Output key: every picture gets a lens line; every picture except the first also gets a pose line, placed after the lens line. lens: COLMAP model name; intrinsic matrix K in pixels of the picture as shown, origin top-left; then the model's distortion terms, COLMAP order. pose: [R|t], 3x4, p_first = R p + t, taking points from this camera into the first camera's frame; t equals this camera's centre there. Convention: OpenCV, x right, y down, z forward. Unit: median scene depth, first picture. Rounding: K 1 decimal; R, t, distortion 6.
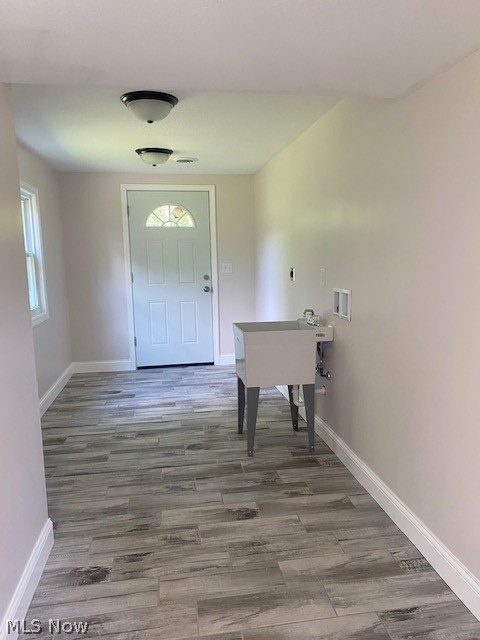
lens RADIAL K [[491.7, 0, 240.6], [0, 491.7, 320.2], [0, 0, 1]] dist [0.023258, -0.014700]
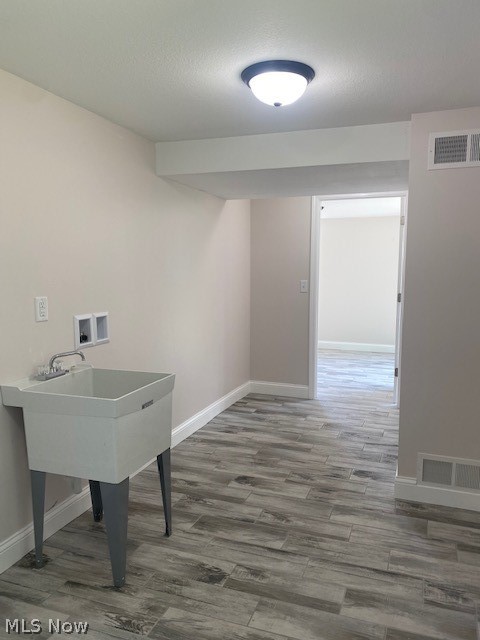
lens RADIAL K [[491.7, 0, 239.7], [0, 491.7, 320.8], [0, 0, 1]] dist [0.023258, -0.014700]
pose [[-0.868198, -0.034274, 0.495033, -0.558442], [0.087260, 0.971521, 0.220303, -0.266332], [-0.488486, 0.234463, -0.840481, 1.867719]]
